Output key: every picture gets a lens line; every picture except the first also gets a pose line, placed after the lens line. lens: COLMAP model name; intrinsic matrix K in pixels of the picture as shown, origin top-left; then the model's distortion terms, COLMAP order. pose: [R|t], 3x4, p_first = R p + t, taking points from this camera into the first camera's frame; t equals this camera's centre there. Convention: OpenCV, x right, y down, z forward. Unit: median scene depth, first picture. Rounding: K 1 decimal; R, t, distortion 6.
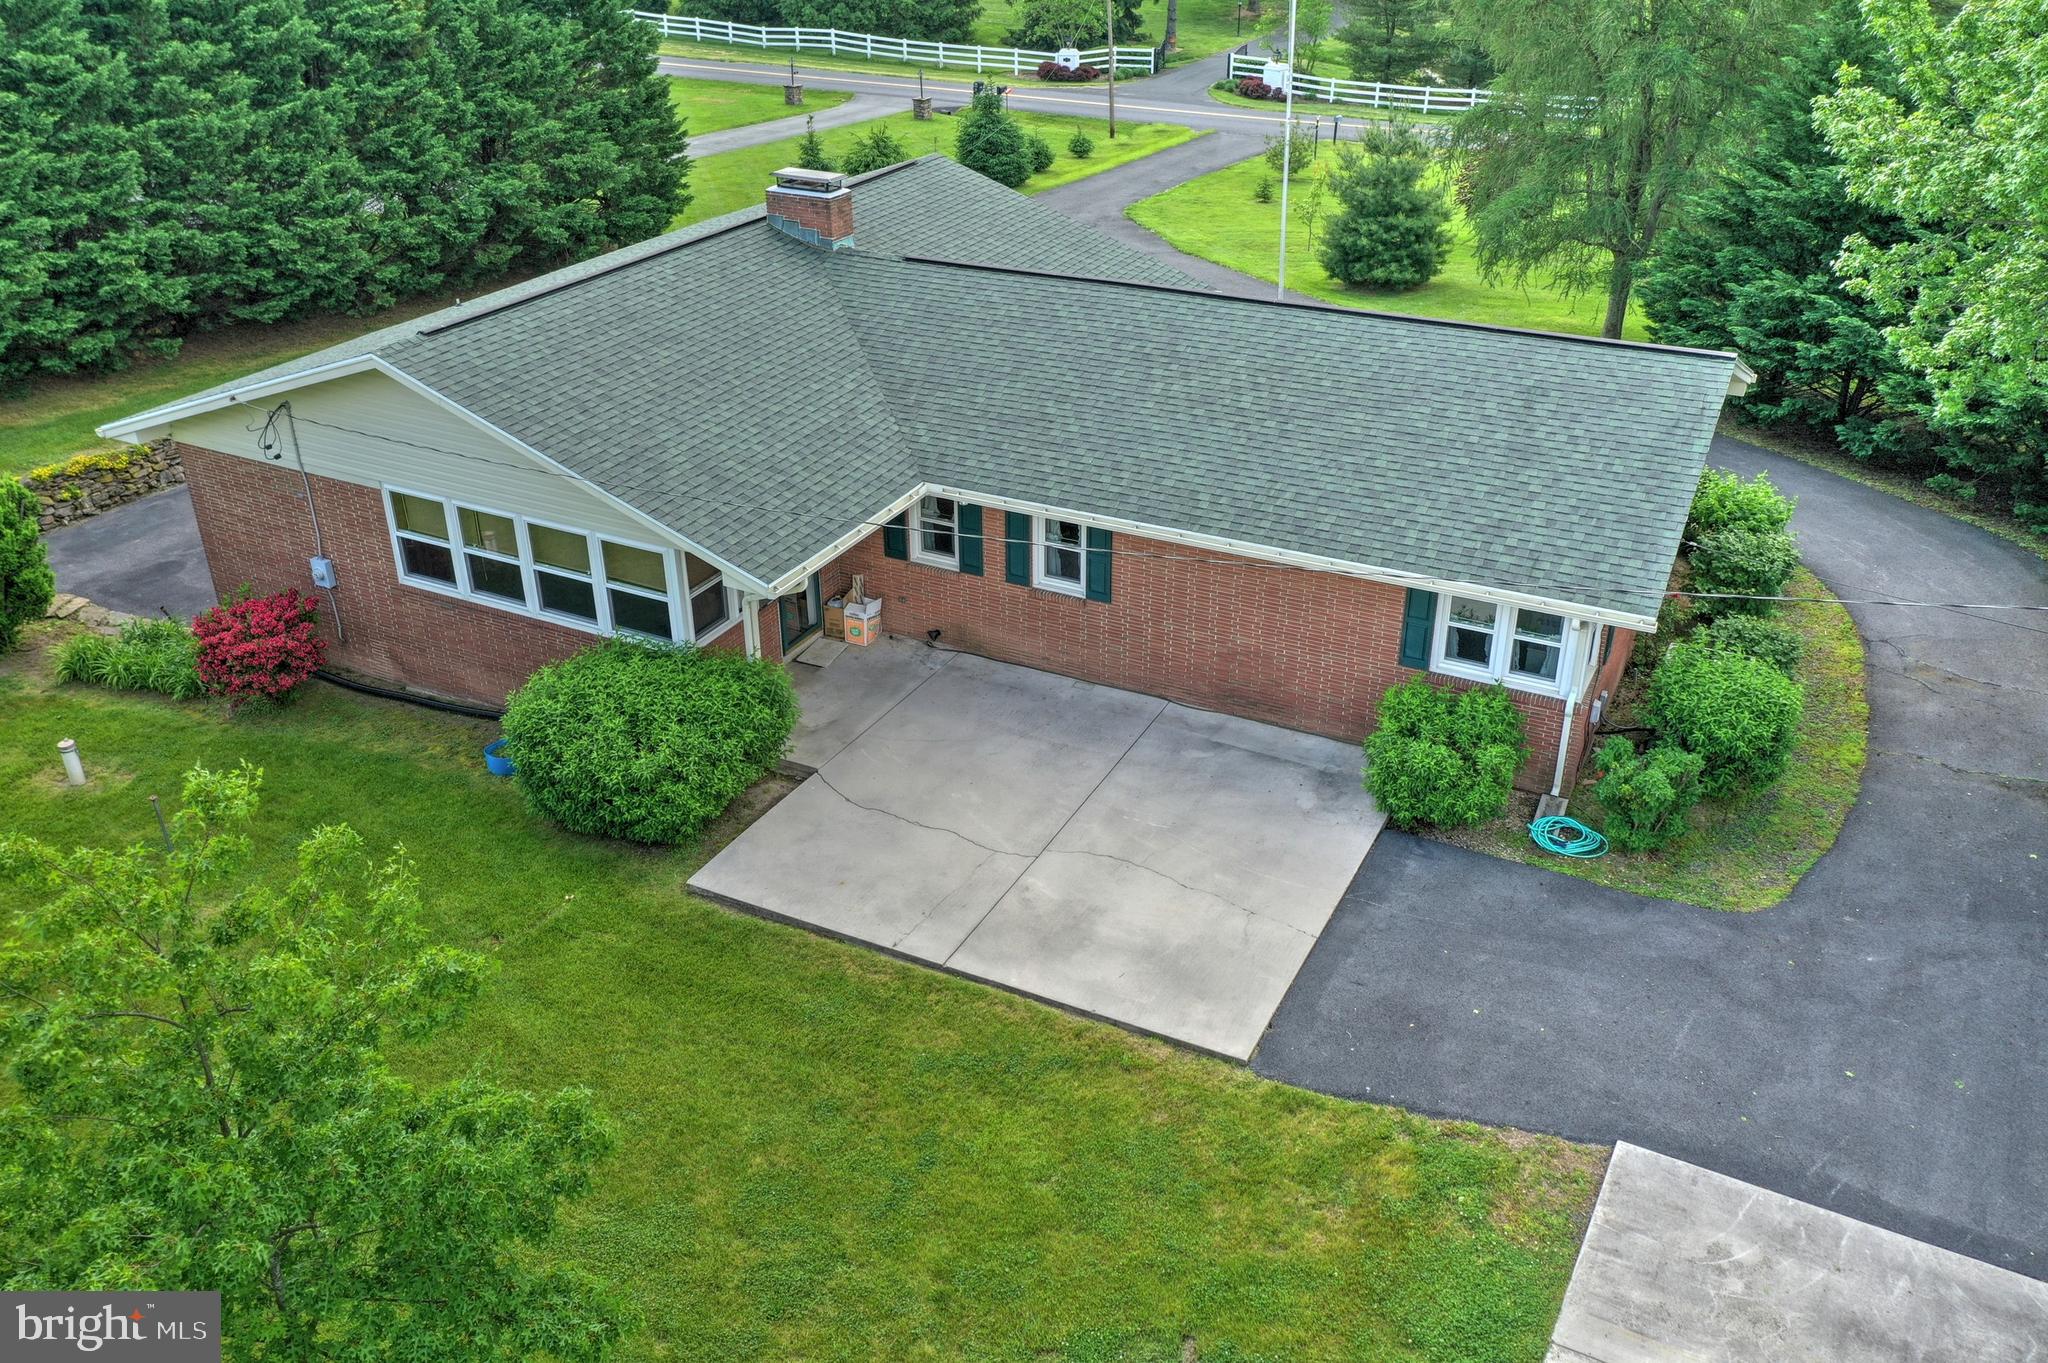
lens RADIAL K [[1630.7, 0, 1008.8], [0, 1630.7, 654.1], [0, 0, 1]] dist [-0.003950, -0.005133]
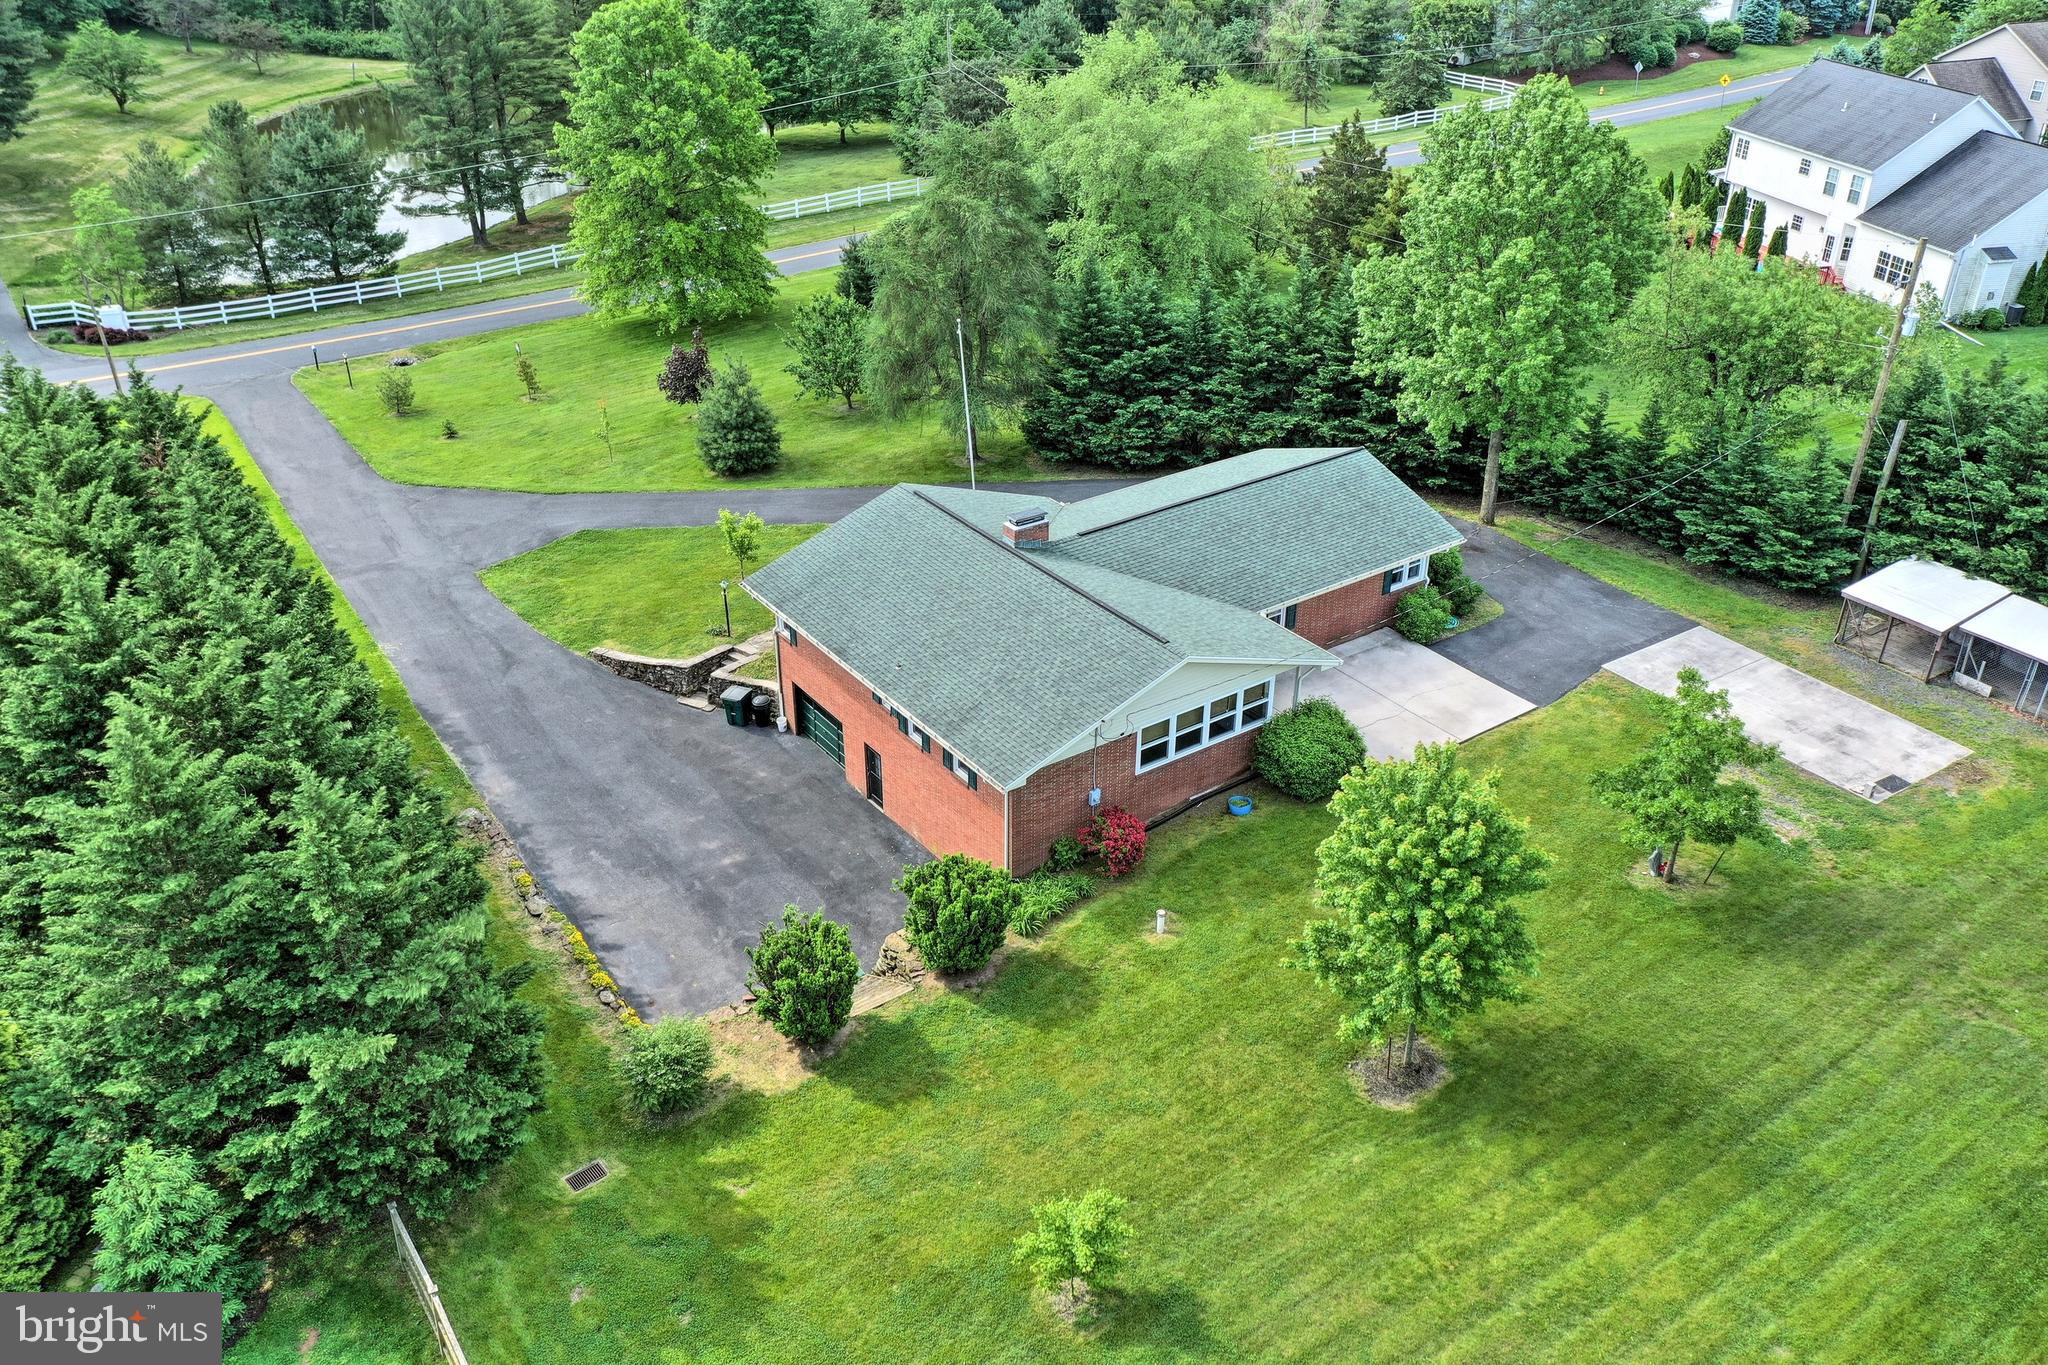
lens RADIAL K [[1630.7, 0, 1008.8], [0, 1630.7, 655.1], [0, 0, 1]] dist [-0.003950, -0.005133]
pose [[0.450667, -0.414995, 0.790366, -1.971380], [0.402740, 0.884668, 0.234868, -0.706972], [-0.796681, 0.212465, 0.565826, -0.018603]]
